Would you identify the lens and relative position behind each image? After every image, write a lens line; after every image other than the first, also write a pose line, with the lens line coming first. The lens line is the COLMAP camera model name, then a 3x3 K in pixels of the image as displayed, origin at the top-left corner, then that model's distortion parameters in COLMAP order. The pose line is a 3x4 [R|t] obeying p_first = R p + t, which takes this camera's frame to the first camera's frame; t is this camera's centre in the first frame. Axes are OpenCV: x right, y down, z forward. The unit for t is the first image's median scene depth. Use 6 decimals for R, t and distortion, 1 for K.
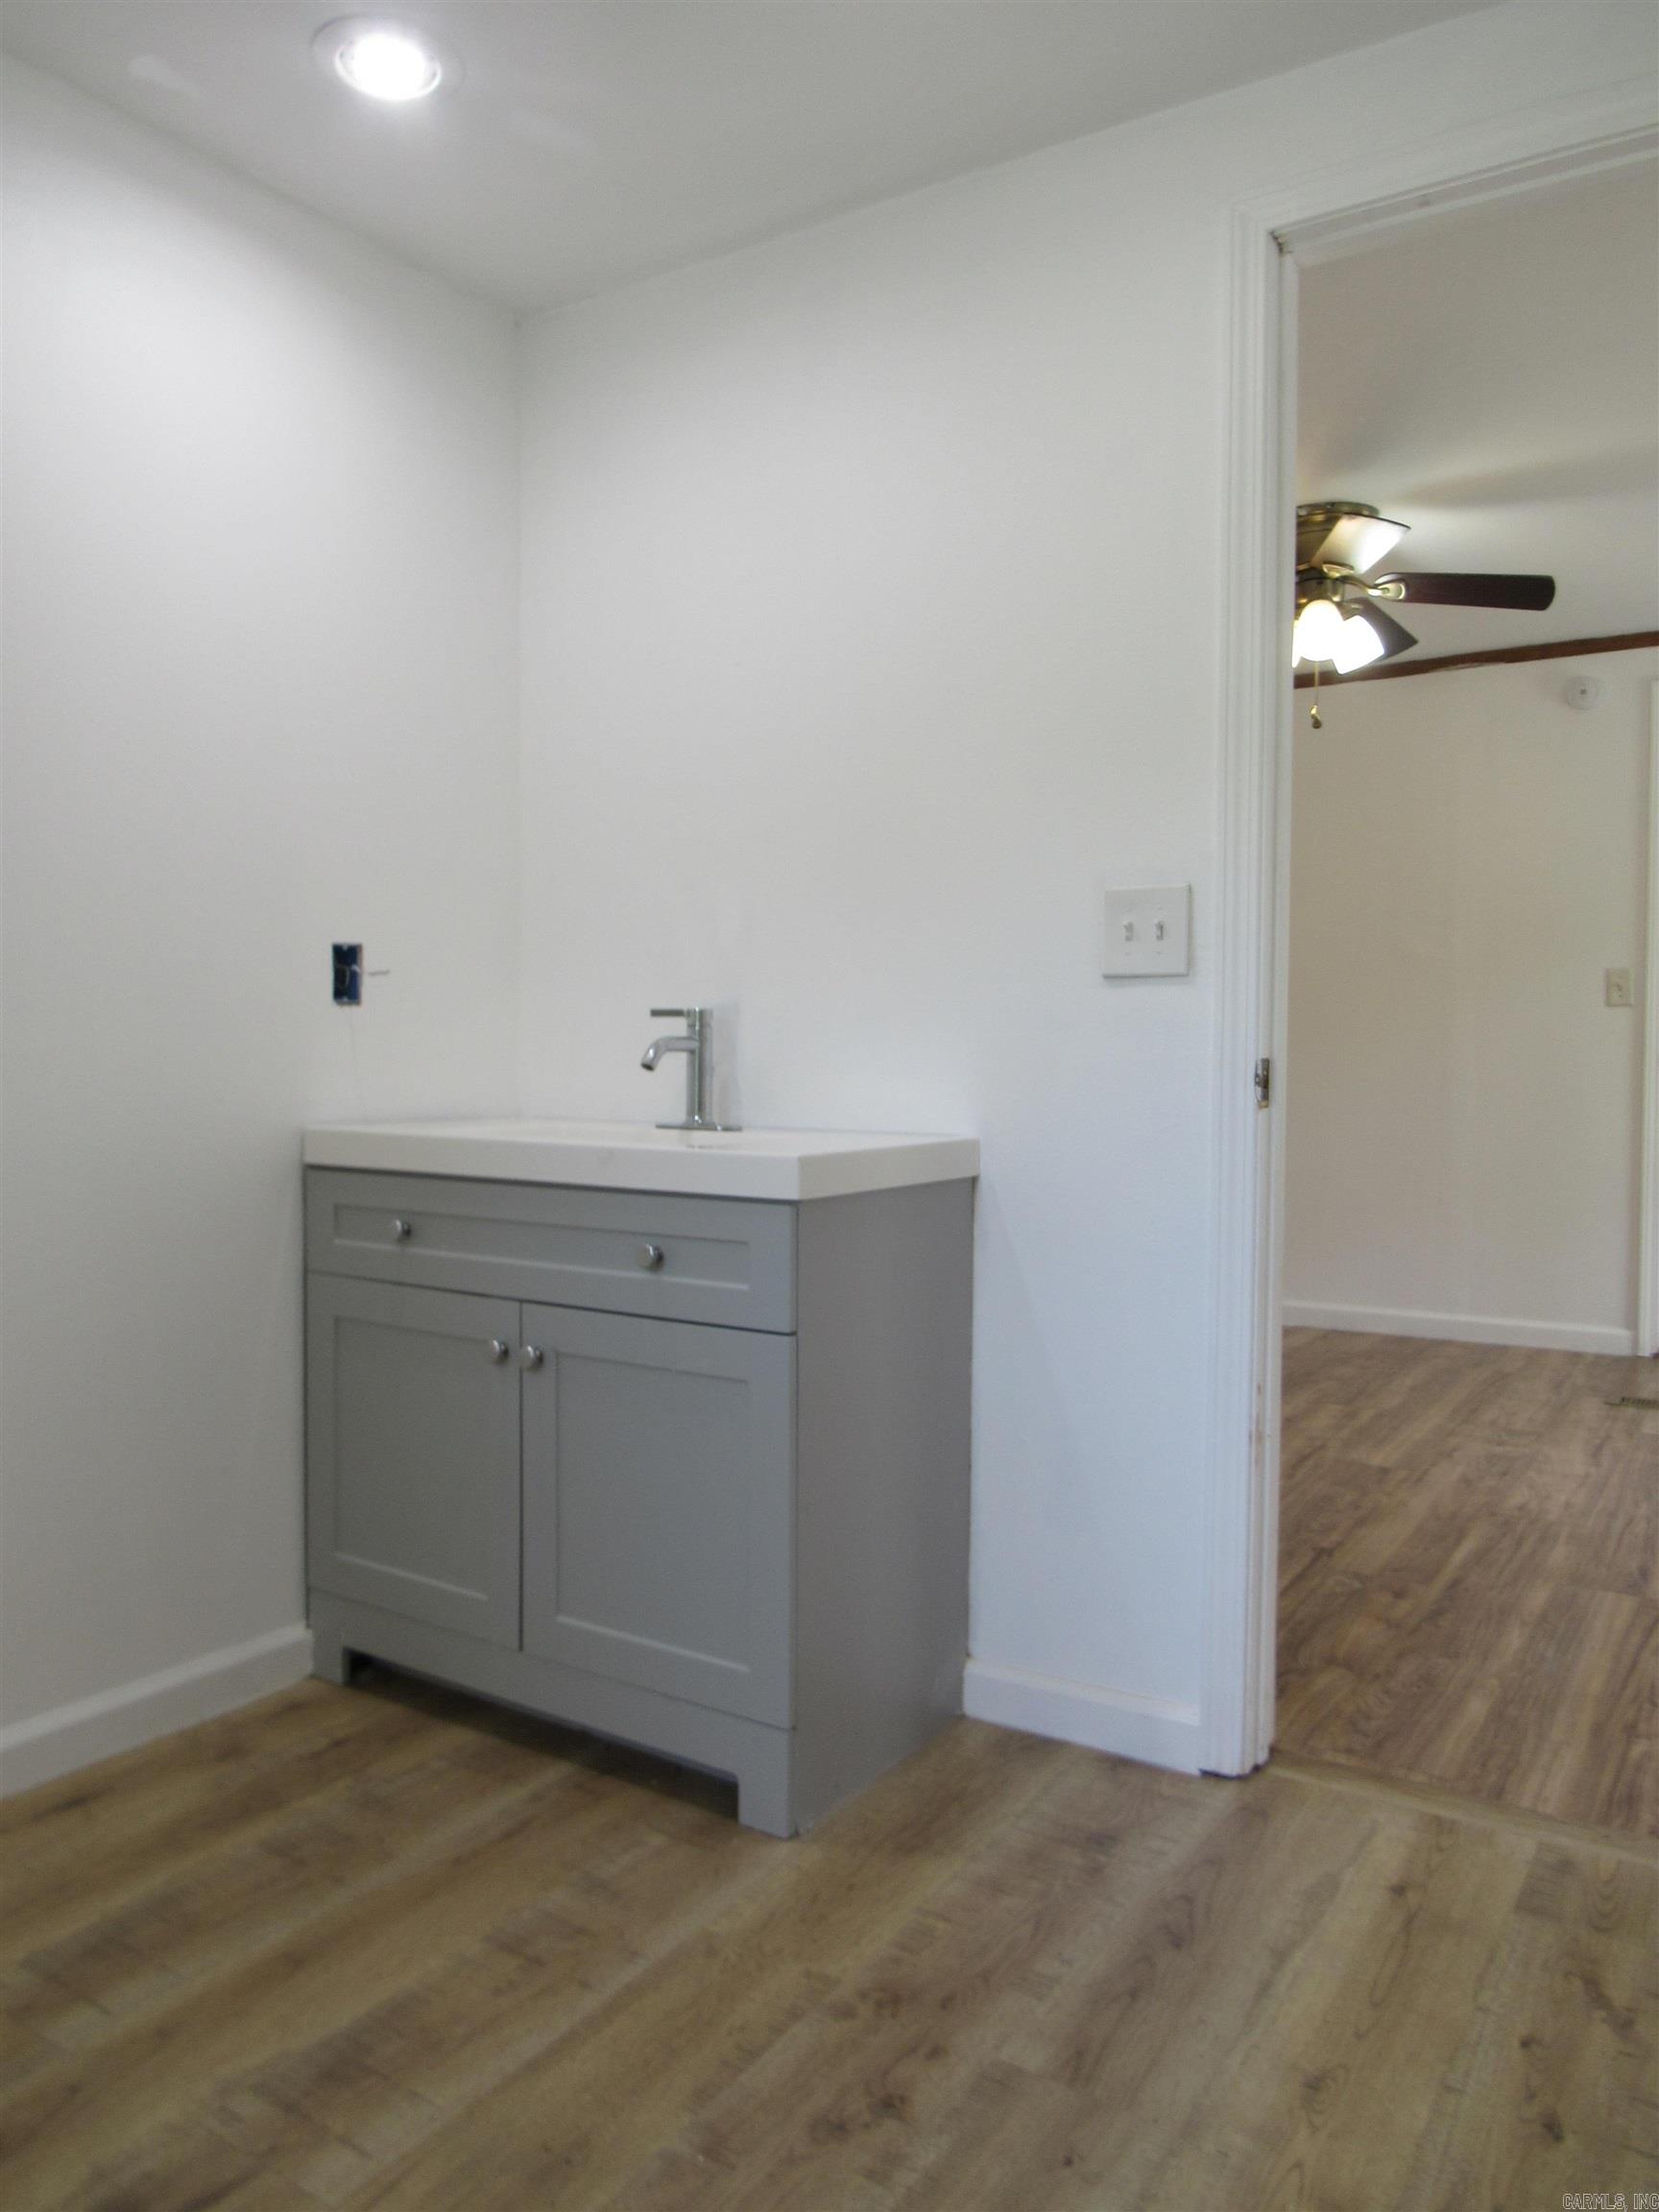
lens RADIAL K [[1593.3, 0, 830.0], [0, 1593.3, 1107.0], [0, 0, 1]] dist [-0.015683, -0.011509]
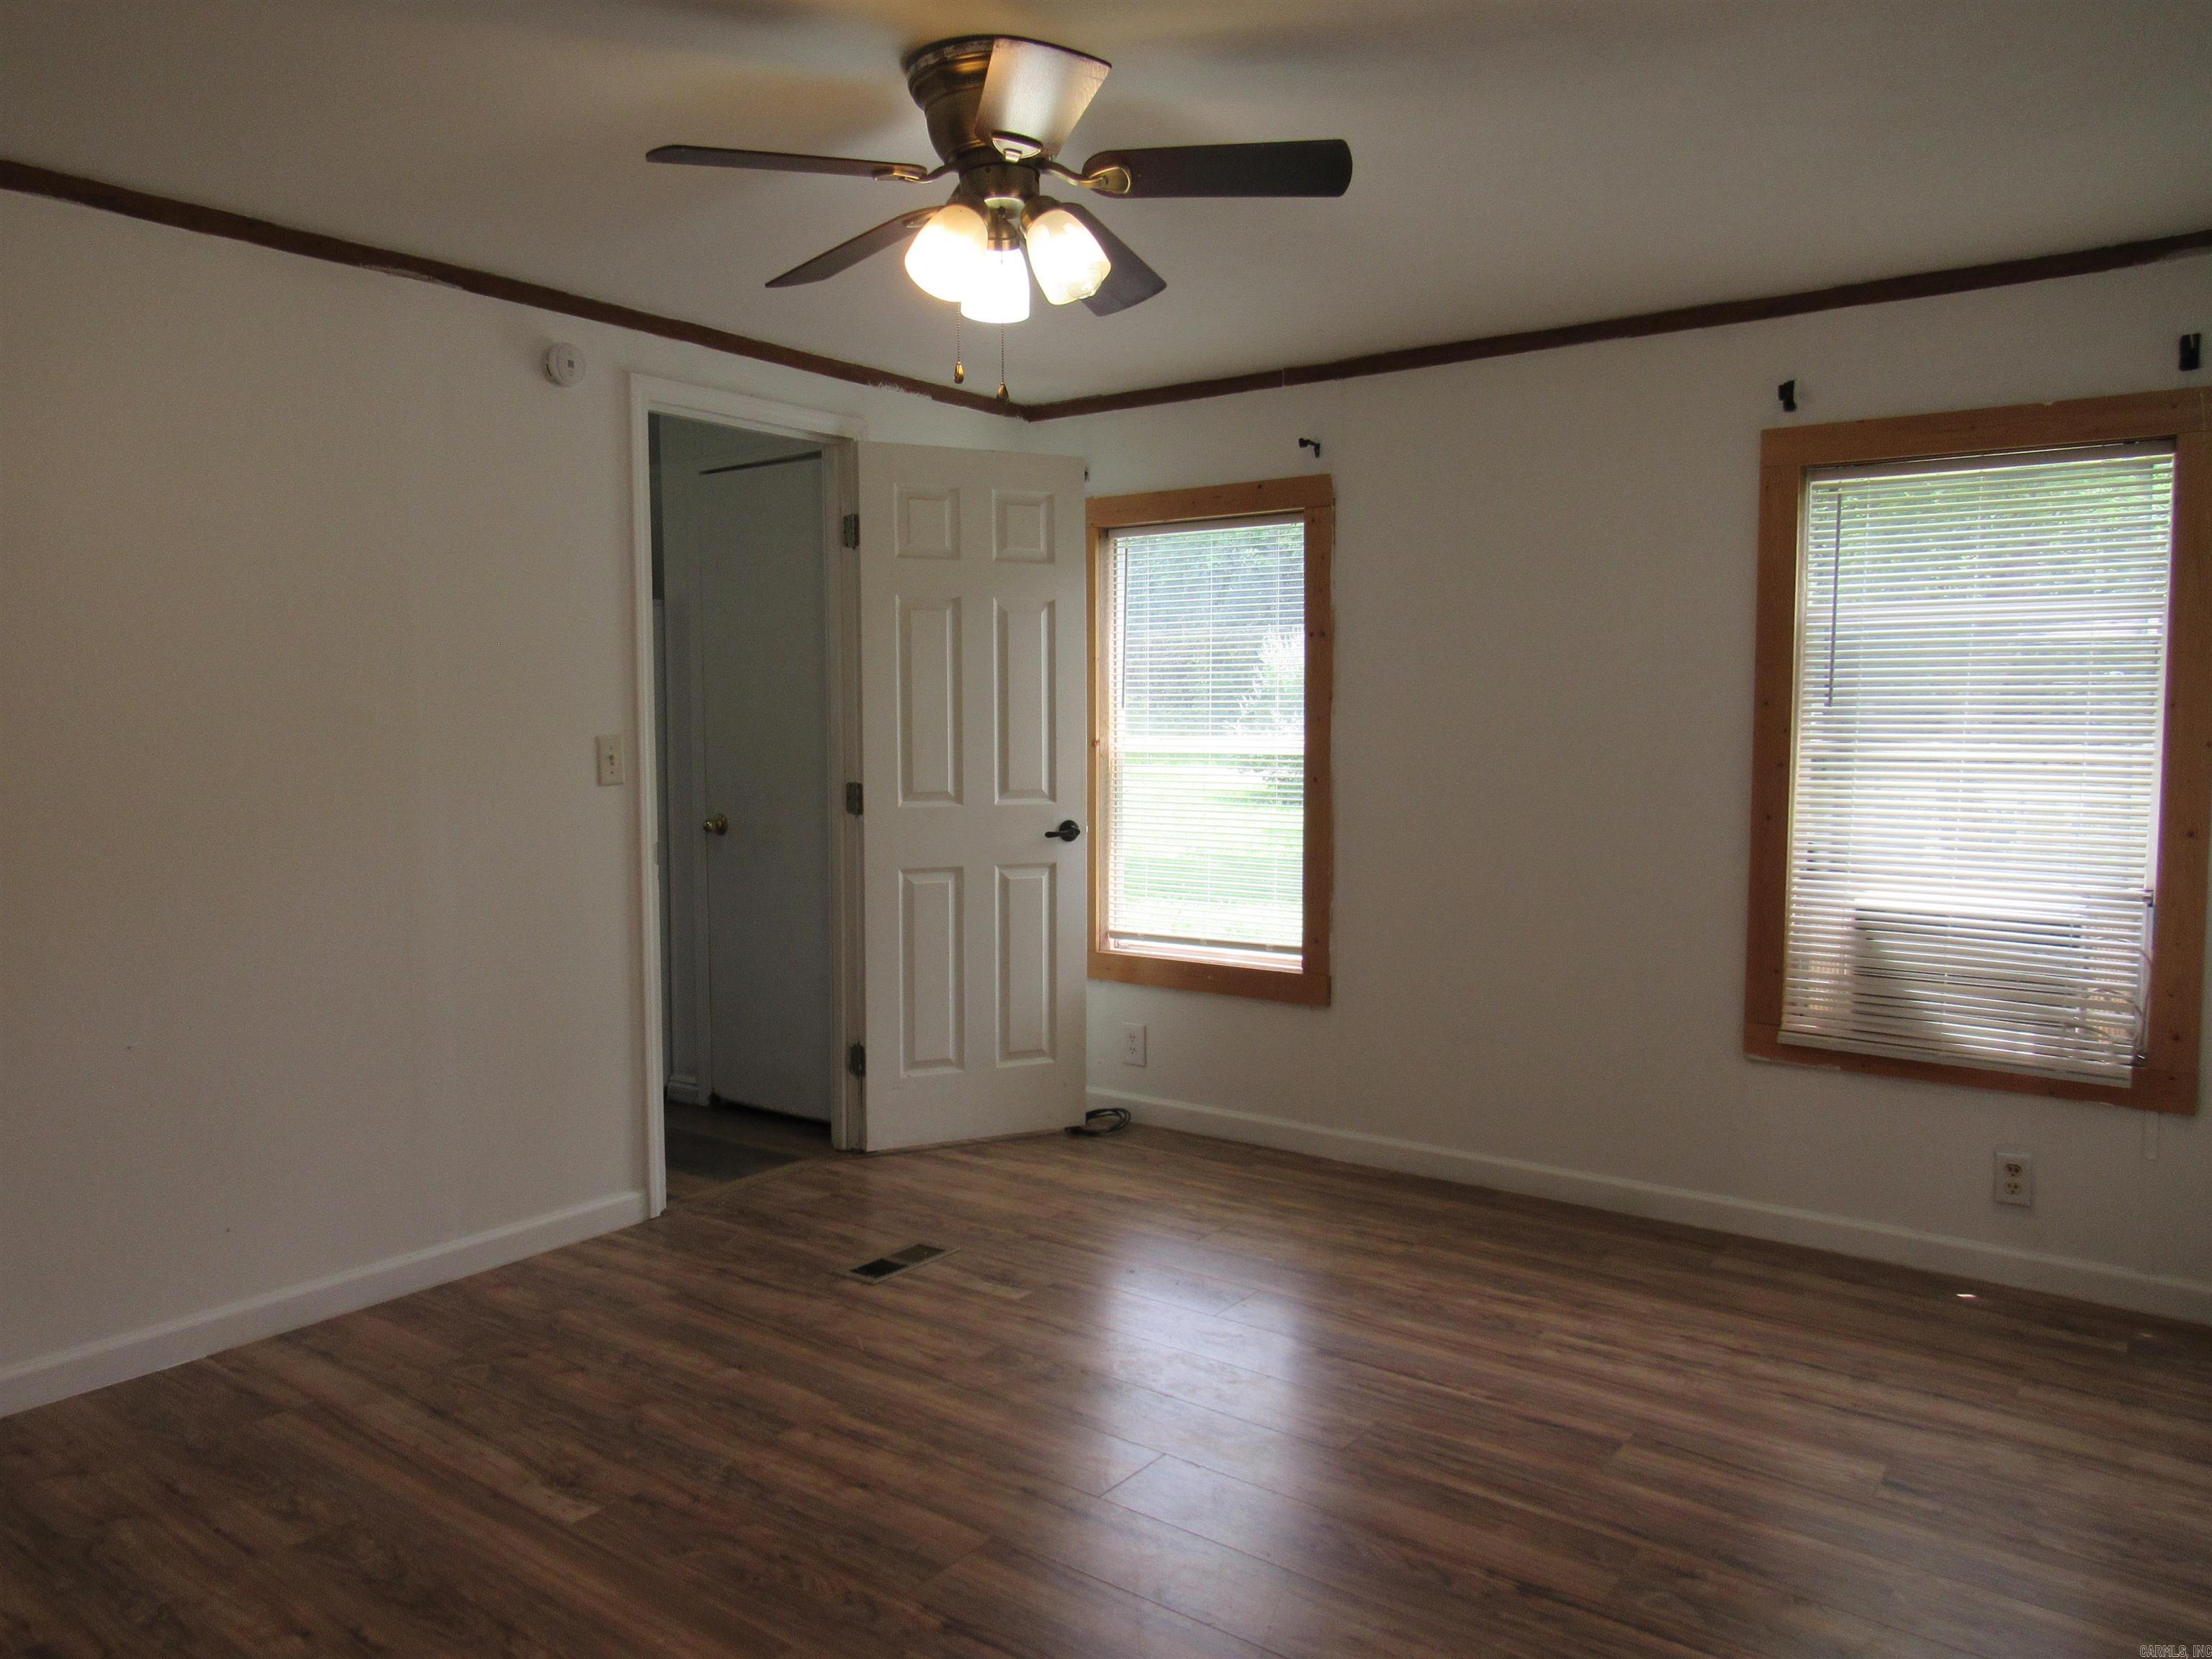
lens RADIAL K [[1593.3, 0, 1100.3], [0, 1593.3, 821.2], [0, 0, 1]] dist [-0.015683, -0.011509]
pose [[0.066973, -0.071101, 0.995218, -0.261673], [0.043394, 0.996721, 0.068288, -0.088400], [-0.996811, 0.038613, 0.069839, 0.707539]]
